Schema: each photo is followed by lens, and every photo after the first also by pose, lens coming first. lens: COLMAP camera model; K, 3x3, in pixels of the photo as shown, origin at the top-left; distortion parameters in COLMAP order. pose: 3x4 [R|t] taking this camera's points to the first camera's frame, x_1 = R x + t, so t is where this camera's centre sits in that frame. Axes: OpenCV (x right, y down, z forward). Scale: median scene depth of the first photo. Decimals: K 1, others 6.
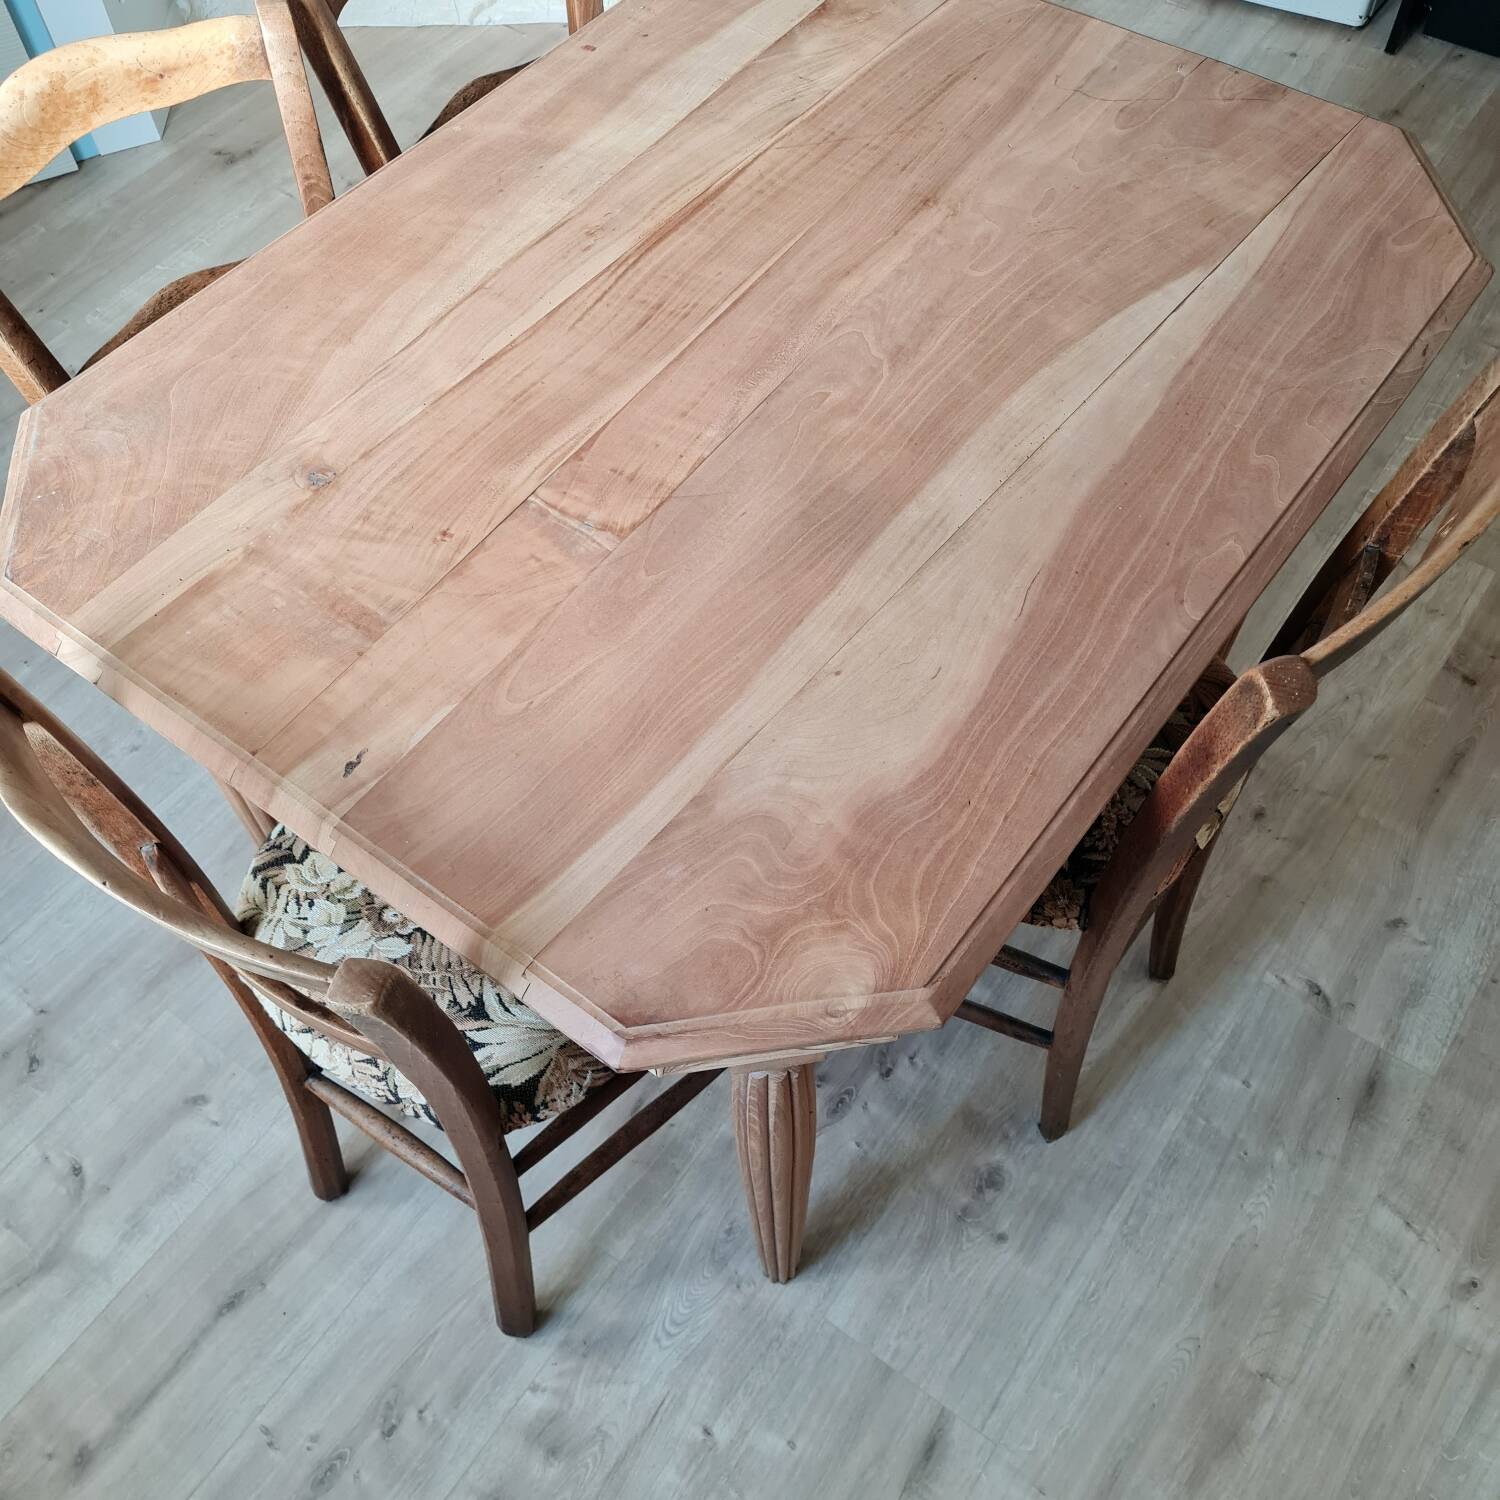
lens RADIAL K [[1517.4, 0, 750.1], [0, 1517.4, 729.8], [0, 0, 1]] dist [0.048190, -0.006679]
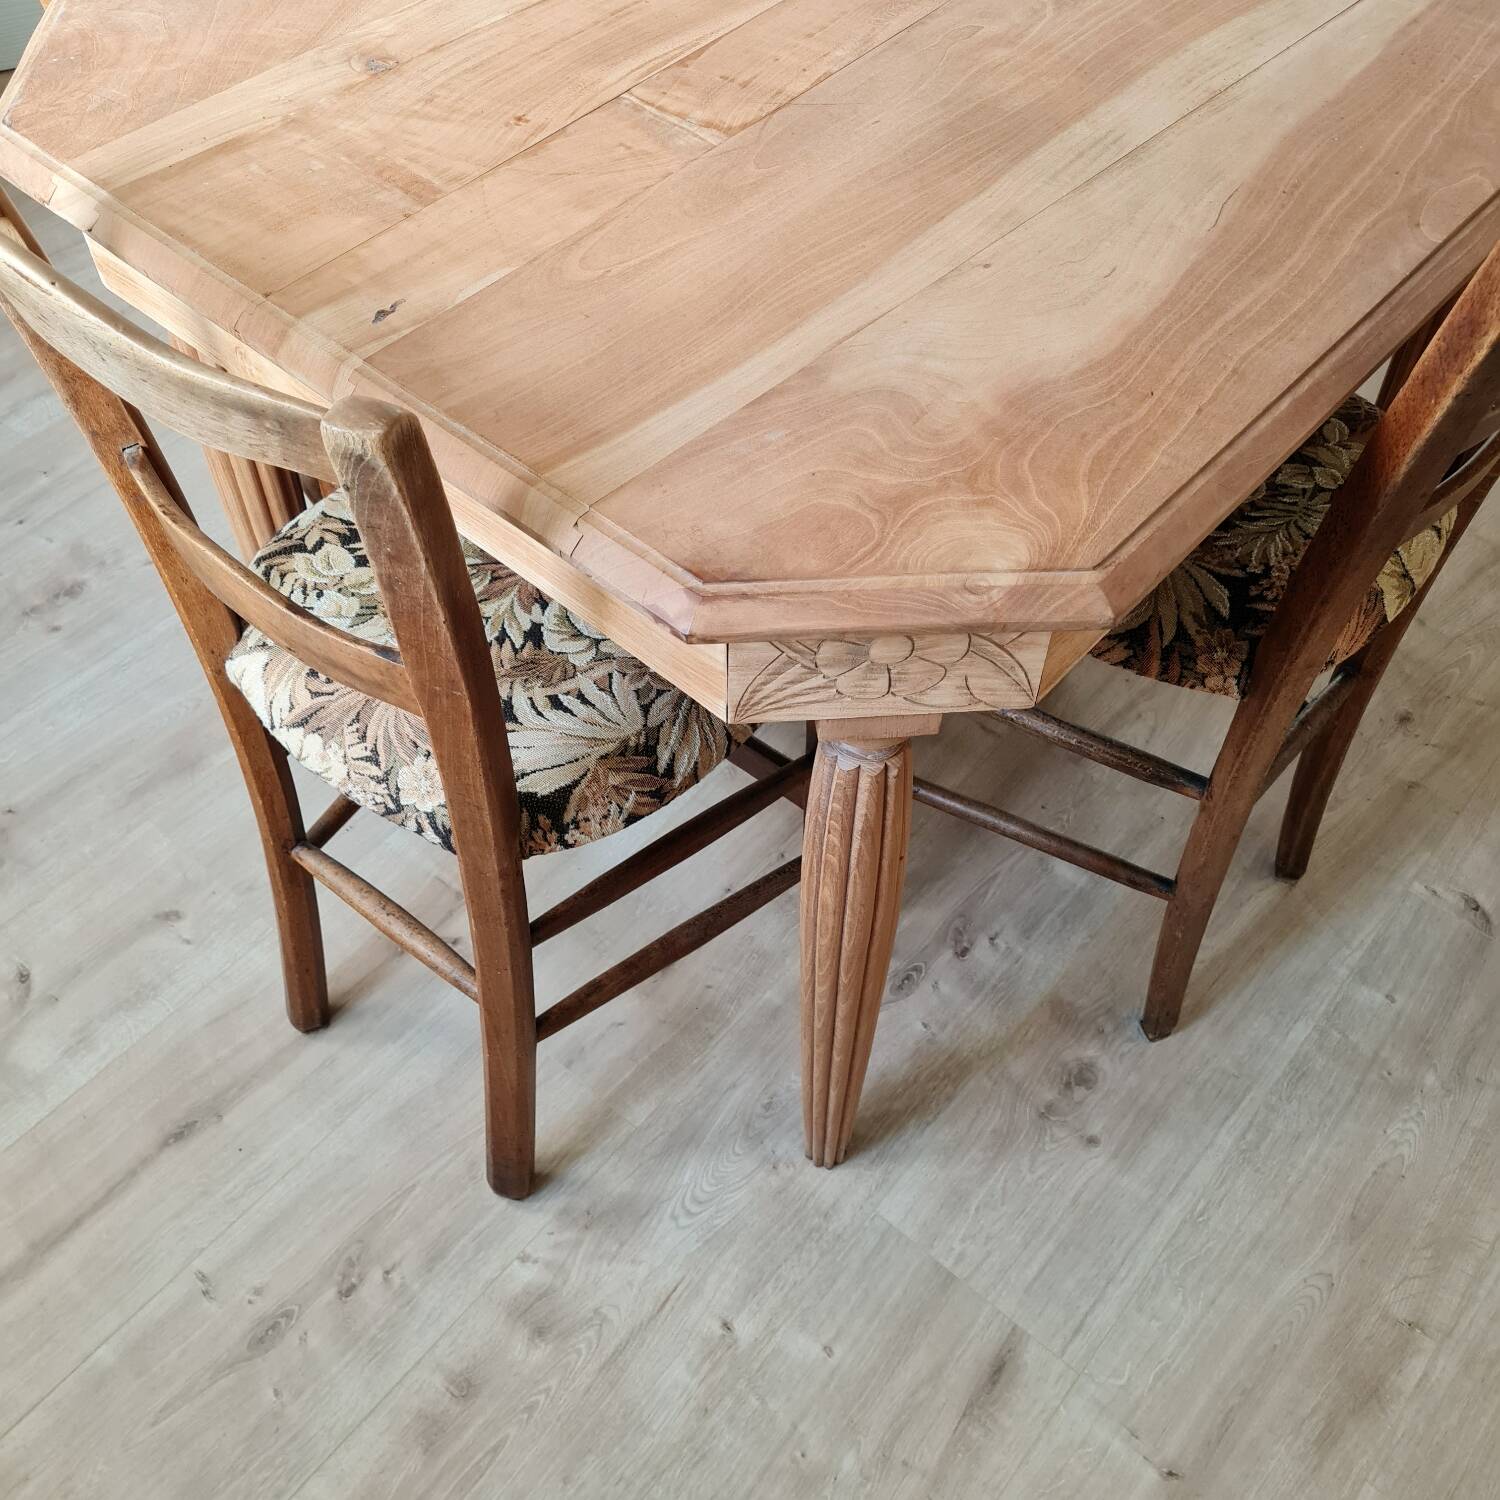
lens RADIAL K [[1491.4, 0, 729.0], [0, 1491.4, 748.6], [0, 0, 1]] dist [0.055418, -0.031670]
pose [[0.996217, 0.078913, -0.036383, -0.025121], [-0.081959, 0.992410, -0.091683, 0.254917], [0.028872, 0.094318, 0.995123, 0.187896]]
